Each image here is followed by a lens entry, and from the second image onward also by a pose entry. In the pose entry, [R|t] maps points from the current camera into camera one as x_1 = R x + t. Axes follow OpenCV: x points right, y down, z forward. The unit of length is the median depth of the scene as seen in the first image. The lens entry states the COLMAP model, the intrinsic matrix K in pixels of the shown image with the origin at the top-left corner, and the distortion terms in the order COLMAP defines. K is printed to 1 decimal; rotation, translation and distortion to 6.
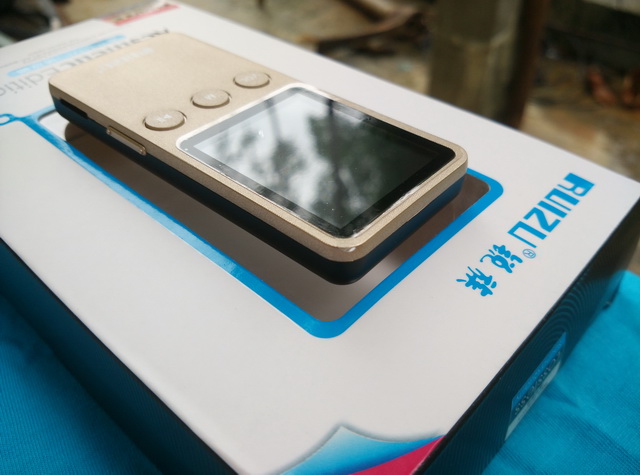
lens RADIAL K [[568.1, 0, 320.0], [0, 568.1, 237.5], [0, 0, 1]] dist [-0.004967, -0.110283]
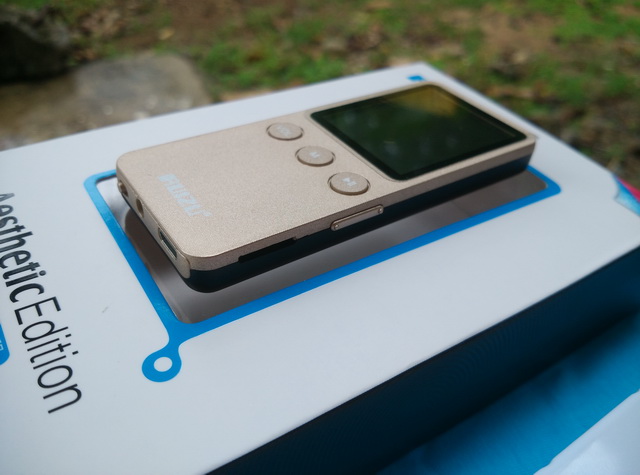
lens RADIAL K [[568.1, 0, 320.0], [0, 568.1, 237.5], [0, 0, 1]] dist [-0.004967, -0.110283]
pose [[0.232170, -0.582252, 0.779153, -1.280163], [0.576631, 0.727492, 0.371823, -0.613372], [-0.783322, 0.362958, 0.504647, 0.626496]]
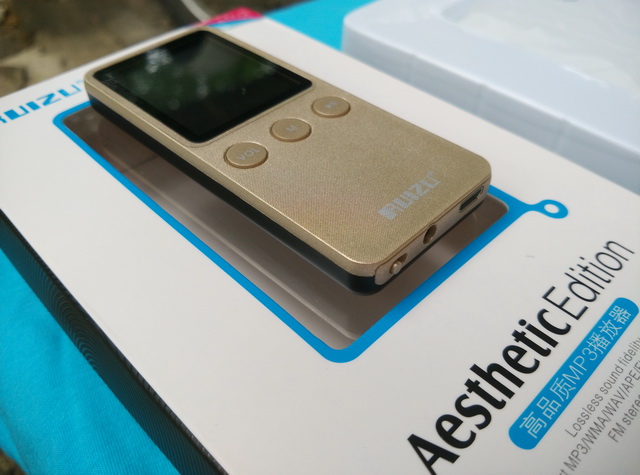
lens RADIAL K [[568.1, 0, 320.0], [0, 568.1, 237.5], [0, 0, 1]] dist [-0.004967, -0.110283]
pose [[-0.999074, -0.035638, 0.024110, -0.325006], [0.021085, 0.082931, 0.996332, -1.423913], [-0.037506, 0.995918, -0.082103, 1.506121]]
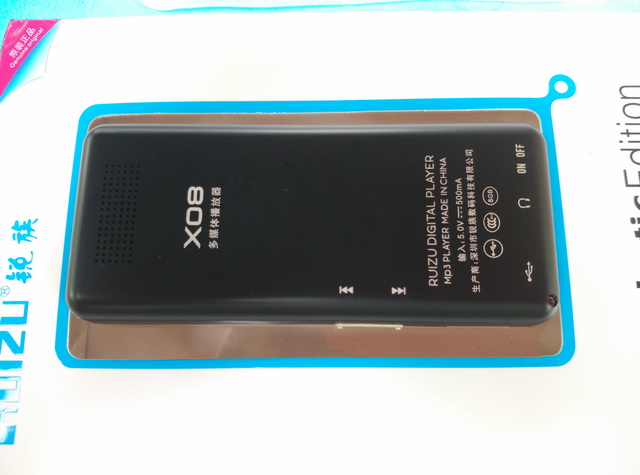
lens RADIAL K [[568.1, 0, 320.0], [0, 568.1, 237.5], [0, 0, 1]] dist [-0.004967, -0.110283]
pose [[-0.732378, 0.666968, -0.137025, -0.013540], [-0.425165, -0.290765, 0.857141, -1.171497], [0.531844, 0.686009, 0.496521, 0.696761]]
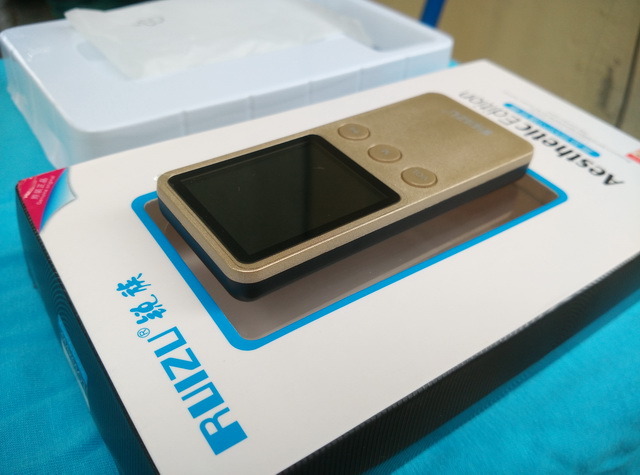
lens RADIAL K [[568.1, 0, 320.0], [0, 568.1, 237.5], [0, 0, 1]] dist [-0.004967, -0.110283]
pose [[-0.205668, 0.608225, -0.766657, 0.991444], [-0.690538, 0.464915, 0.554086, -0.853837], [0.693439, 0.643364, 0.324384, 0.766638]]
